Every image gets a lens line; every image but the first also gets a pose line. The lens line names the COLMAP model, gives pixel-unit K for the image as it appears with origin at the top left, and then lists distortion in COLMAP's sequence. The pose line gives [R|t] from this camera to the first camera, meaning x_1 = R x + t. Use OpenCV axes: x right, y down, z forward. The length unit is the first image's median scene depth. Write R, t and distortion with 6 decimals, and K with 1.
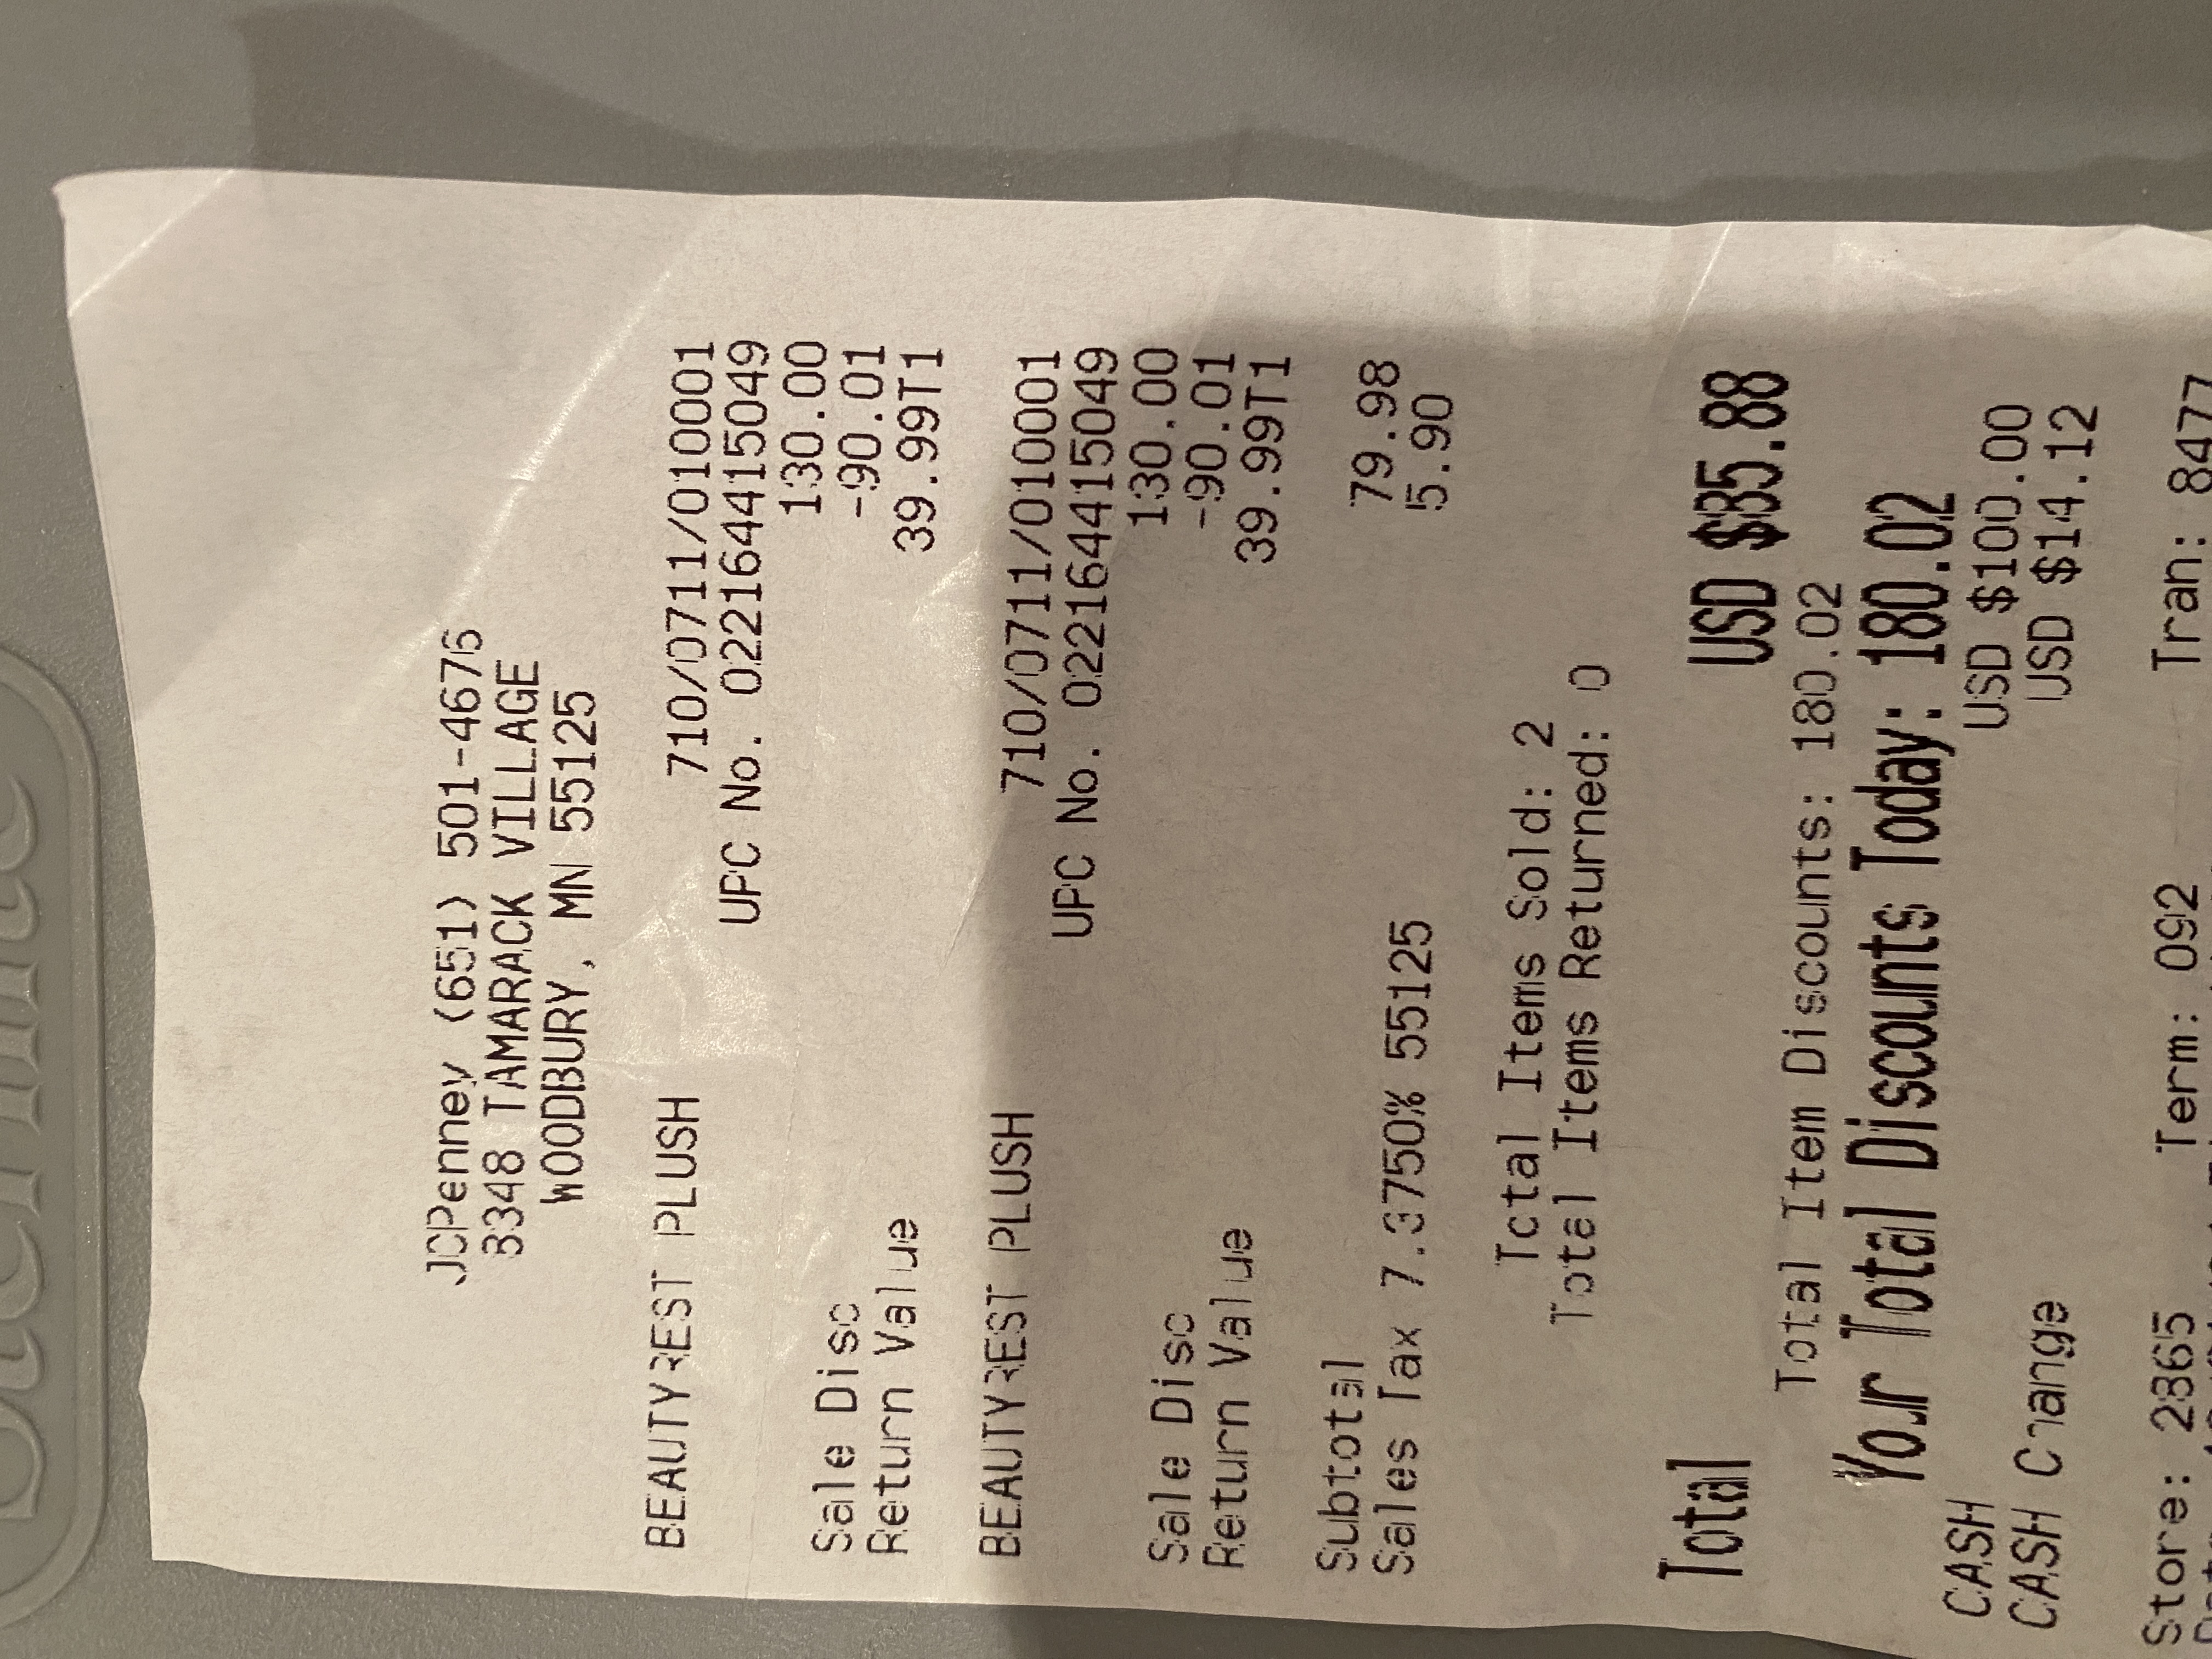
lens RADIAL K [[1592.8, 0, 1112.3], [0, 1592.8, 835.9], [0, 0, 1]] dist [0.004441, 0.001062]
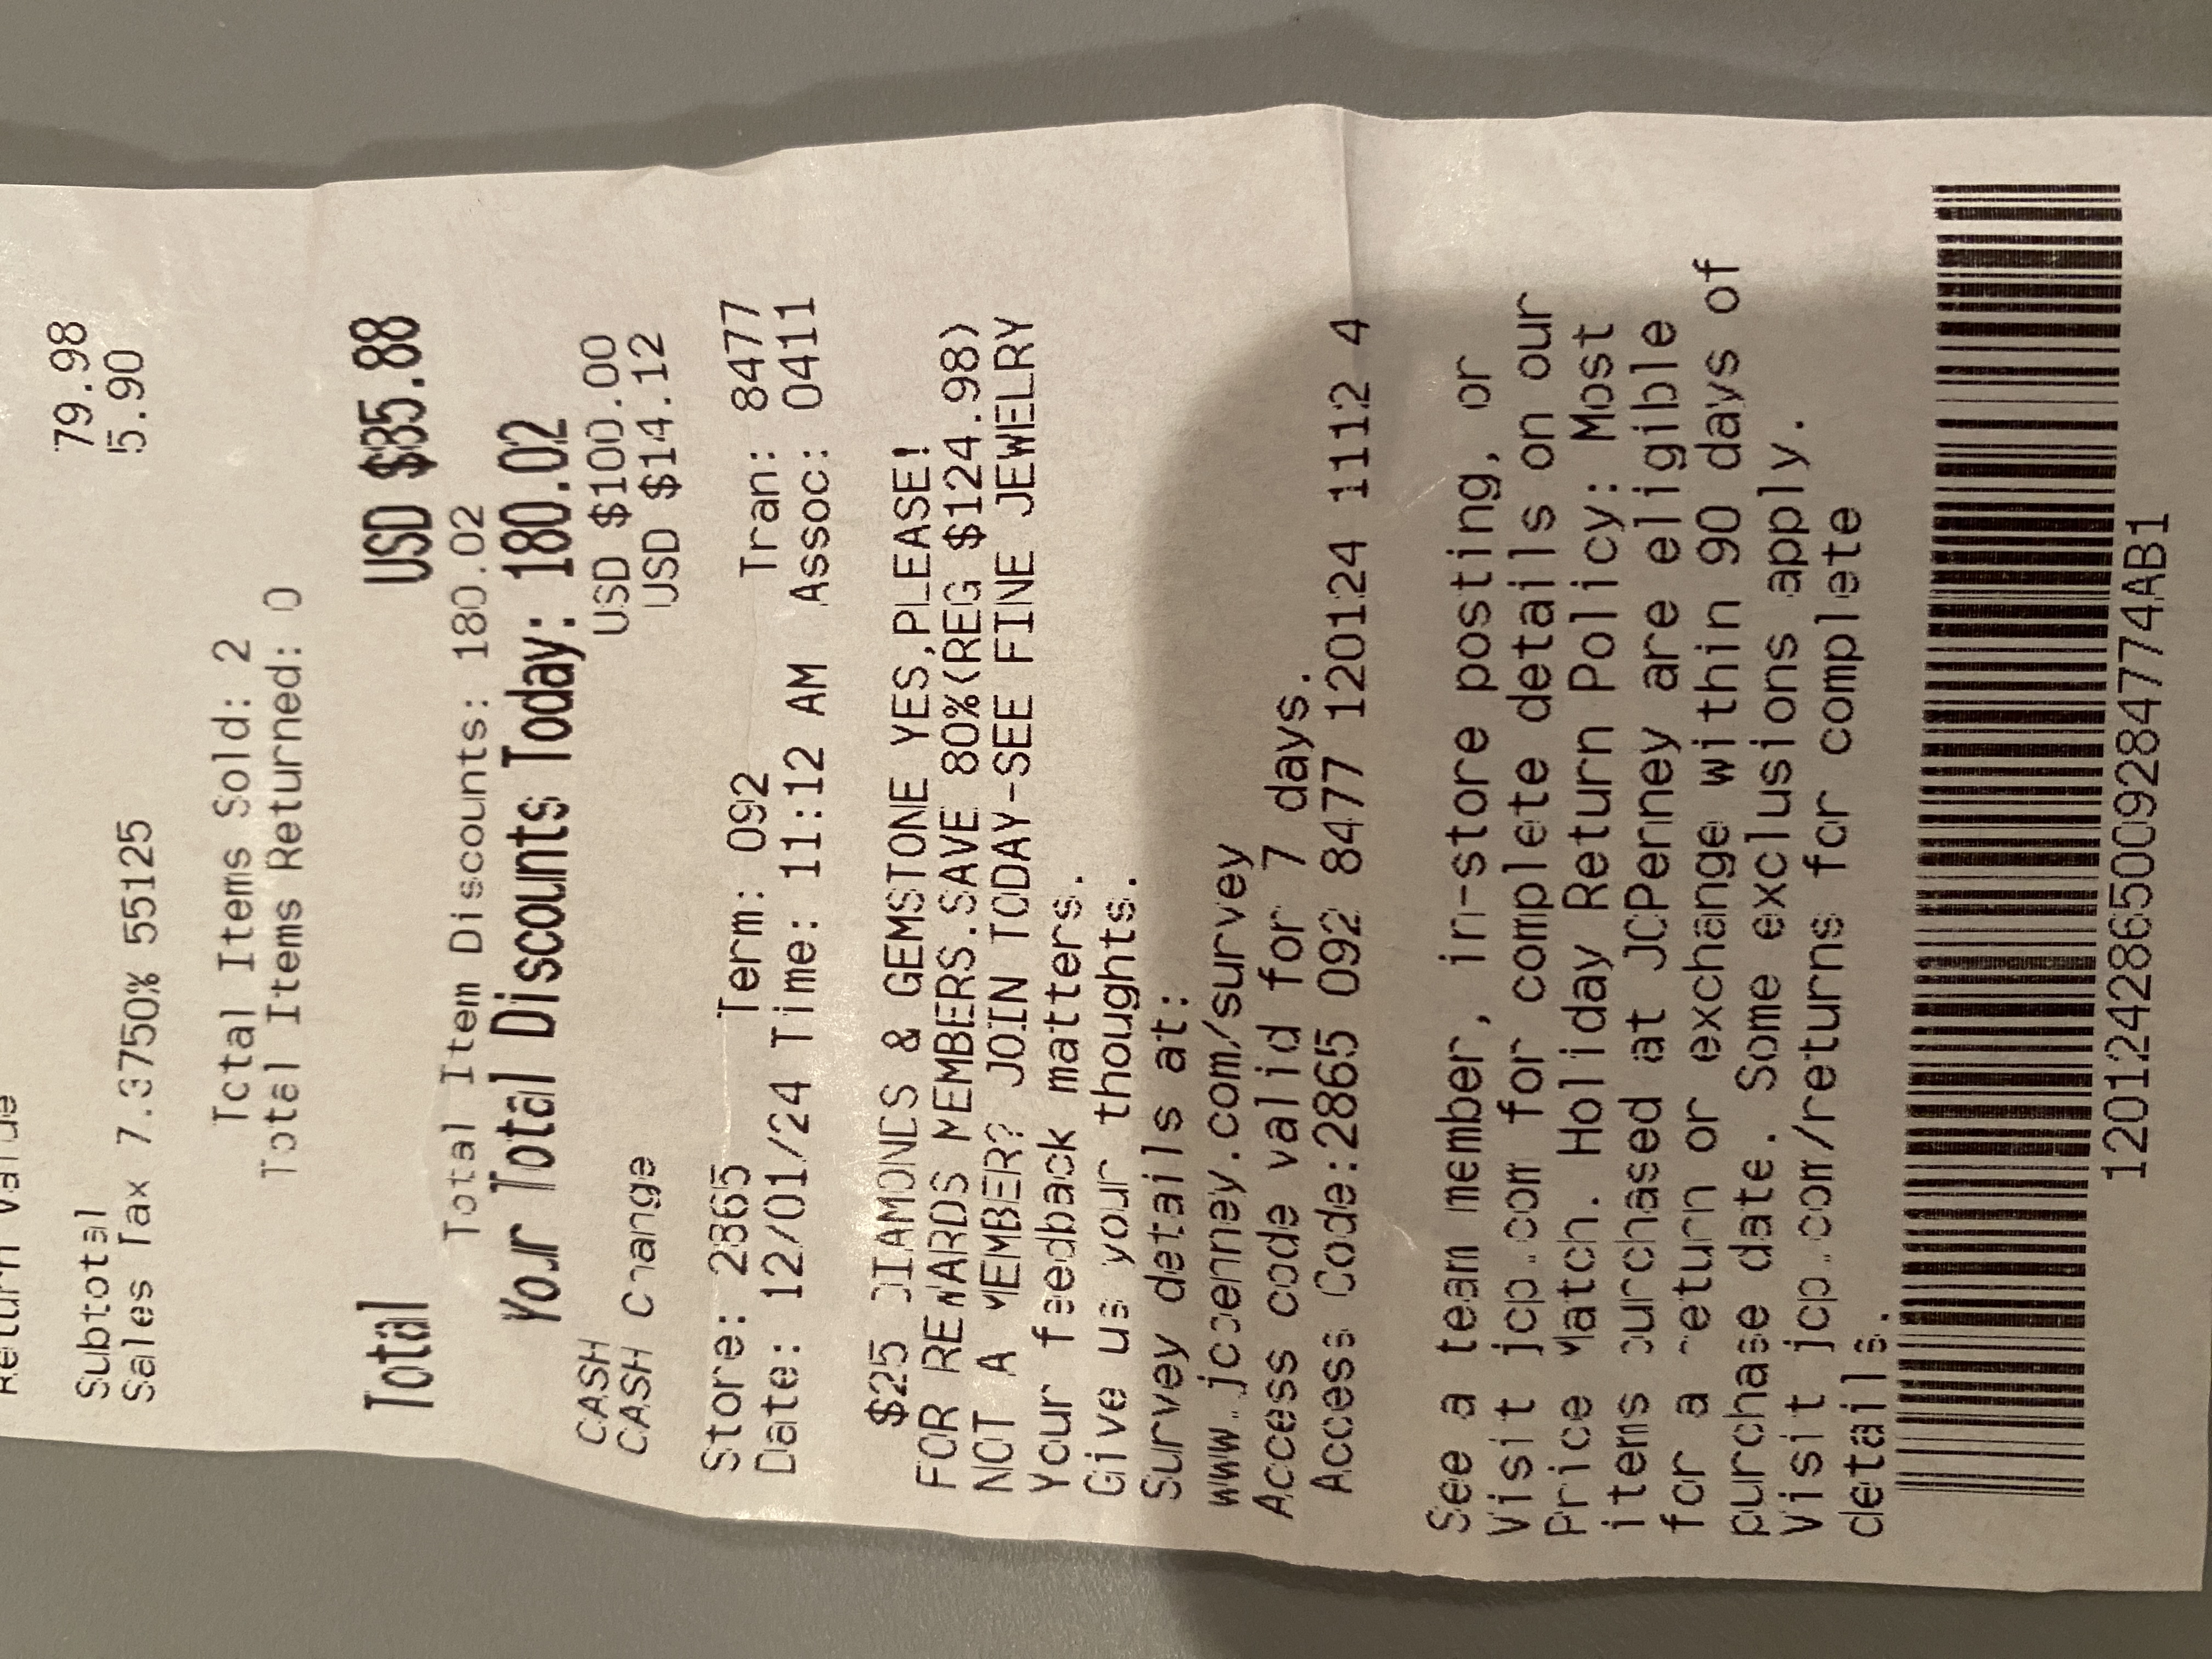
lens RADIAL K [[1592.8, 0, 1088.0], [0, 1592.8, 825.4], [0, 0, 1]] dist [0.004441, 0.001062]
pose [[0.994236, -0.015091, -0.106145, 0.986503], [0.015493, 0.999876, 0.002967, 0.065046], [0.106088, -0.004595, 0.994346, -0.048615]]
